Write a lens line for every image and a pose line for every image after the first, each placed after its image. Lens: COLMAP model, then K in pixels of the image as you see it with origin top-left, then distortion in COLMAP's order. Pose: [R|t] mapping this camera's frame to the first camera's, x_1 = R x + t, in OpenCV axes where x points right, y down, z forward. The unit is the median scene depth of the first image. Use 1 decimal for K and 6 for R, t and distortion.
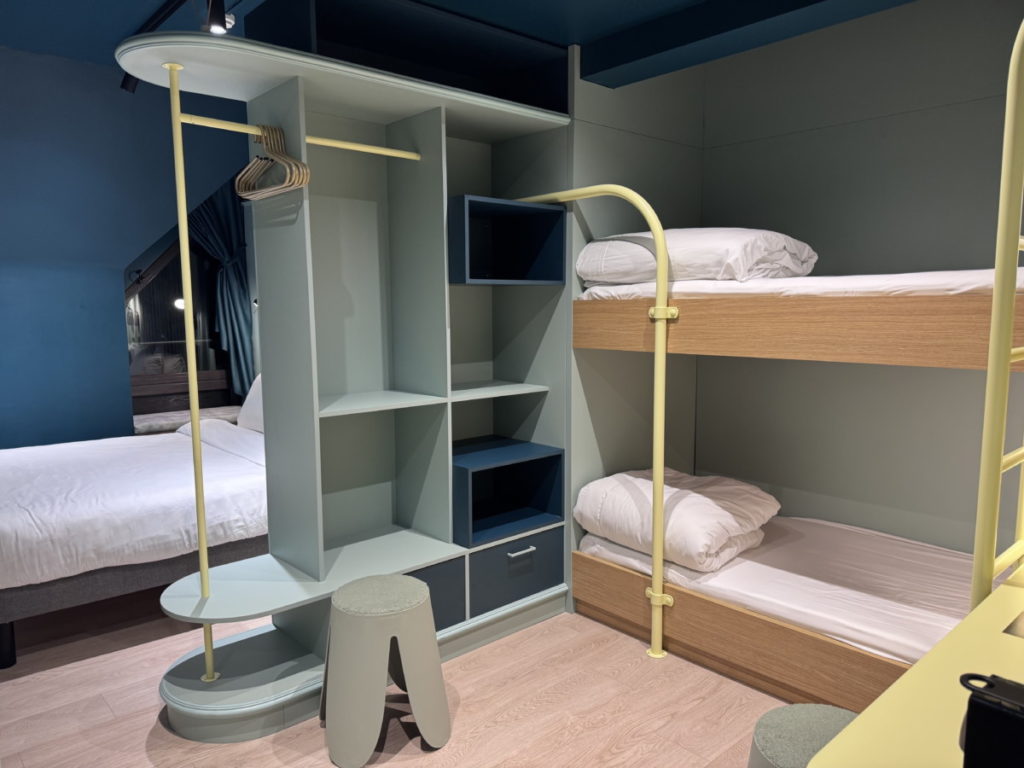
lens RADIAL K [[721.6, 0, 511.6], [0, 721.6, 393.0], [0, 0, 1]] dist [0.029500, -0.045029]
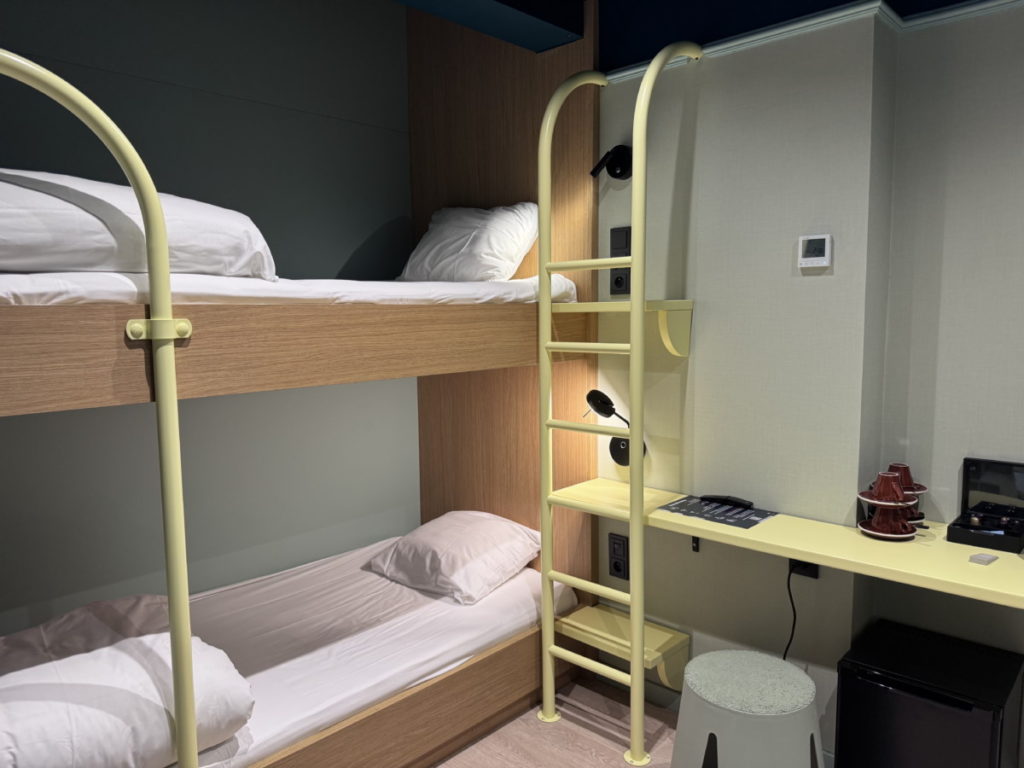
lens RADIAL K [[721.6, 0, 511.7], [0, 721.6, 385.2], [0, 0, 1]] dist [0.029500, -0.045029]
pose [[-0.089386, -0.093663, 0.991583, -0.396954], [0.134531, 0.985310, 0.105198, -0.098914], [-0.986870, 0.142802, -0.075472, 0.850089]]
